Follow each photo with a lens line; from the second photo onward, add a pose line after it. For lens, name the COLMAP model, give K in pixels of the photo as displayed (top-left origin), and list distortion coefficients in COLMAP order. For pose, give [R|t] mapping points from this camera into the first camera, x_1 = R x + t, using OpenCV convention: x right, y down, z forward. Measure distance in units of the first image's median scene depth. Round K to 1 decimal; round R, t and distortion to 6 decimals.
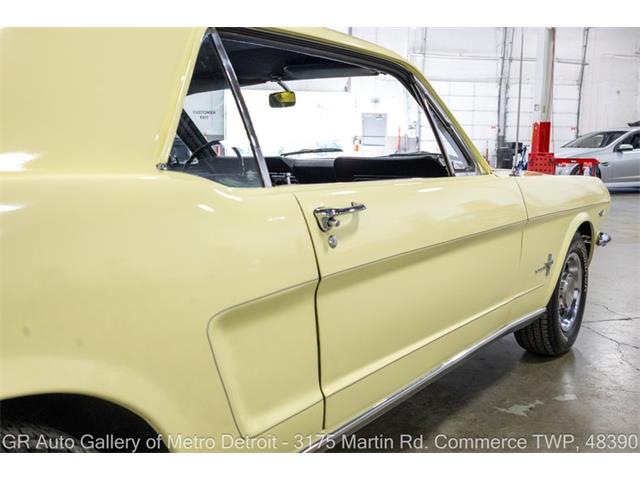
lens RADIAL K [[583.5, 0, 320.0], [0, 583.5, 240.0], [0, 0, 1]] dist [0.015142, -0.067631]
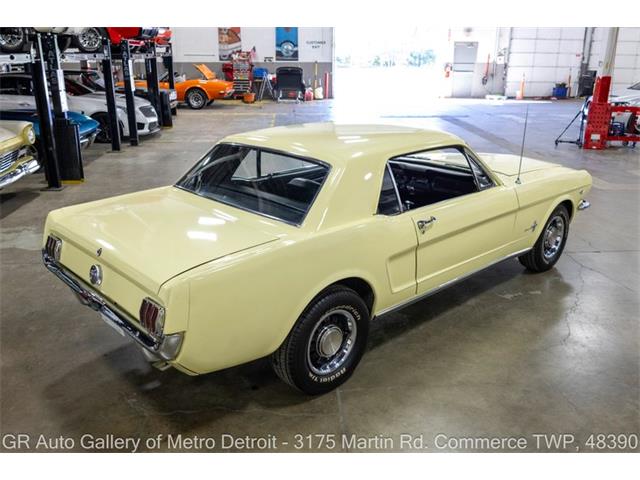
lens RADIAL K [[583.5, 0, 320.0], [0, 583.5, 240.0], [0, 0, 1]] dist [0.015142, -0.067631]
pose [[0.988954, 0.055272, -0.137529, -0.013879], [-0.028879, 0.981941, 0.186971, -0.079072], [0.145380, -0.180934, 0.972691, -0.311261]]
